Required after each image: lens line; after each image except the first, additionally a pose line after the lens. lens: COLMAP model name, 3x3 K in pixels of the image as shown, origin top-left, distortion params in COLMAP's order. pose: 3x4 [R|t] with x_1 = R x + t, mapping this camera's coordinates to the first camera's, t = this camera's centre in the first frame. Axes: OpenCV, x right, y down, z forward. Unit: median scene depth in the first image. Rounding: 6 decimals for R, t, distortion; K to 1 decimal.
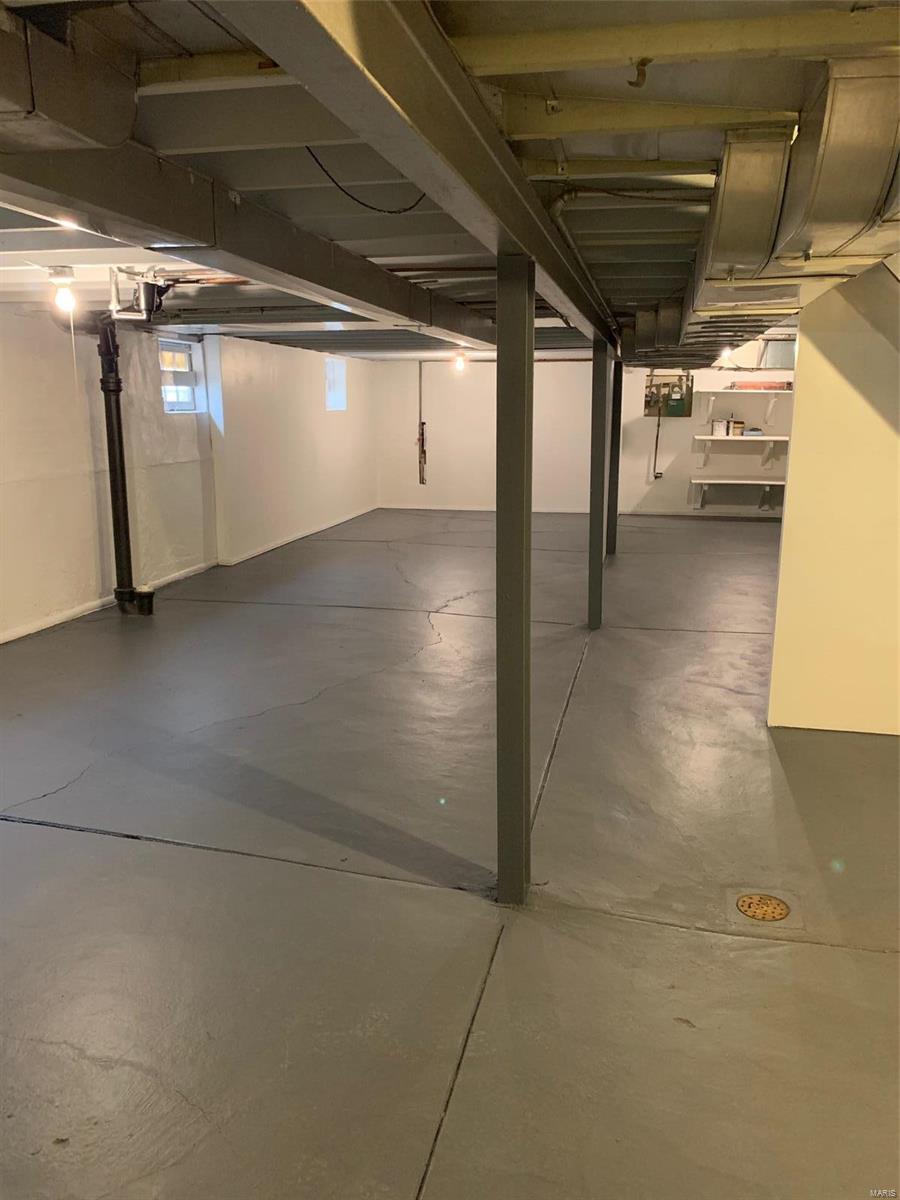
lens RADIAL K [[915.8, 0, 449.0], [0, 915.8, 601.1], [0, 0, 1]] dist [0.002355, 0.006518]
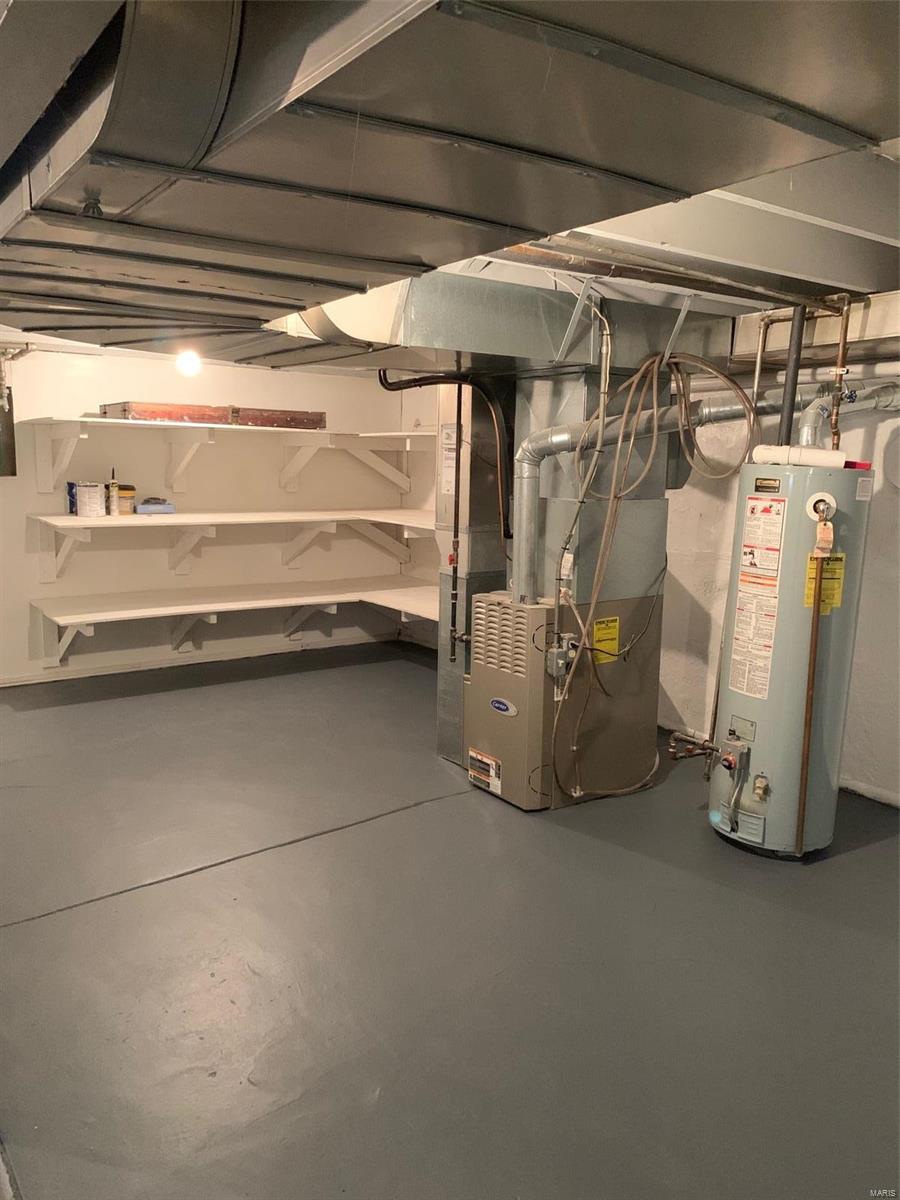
lens RADIAL K [[915.8, 0, 448.5], [0, 915.8, 606.8], [0, 0, 1]] dist [0.002355, 0.006518]
pose [[0.673515, -0.110765, 0.730827, 0.069080], [0.141817, 0.989705, 0.019306, -0.117403], [-0.725442, 0.090641, 0.682289, 0.549624]]
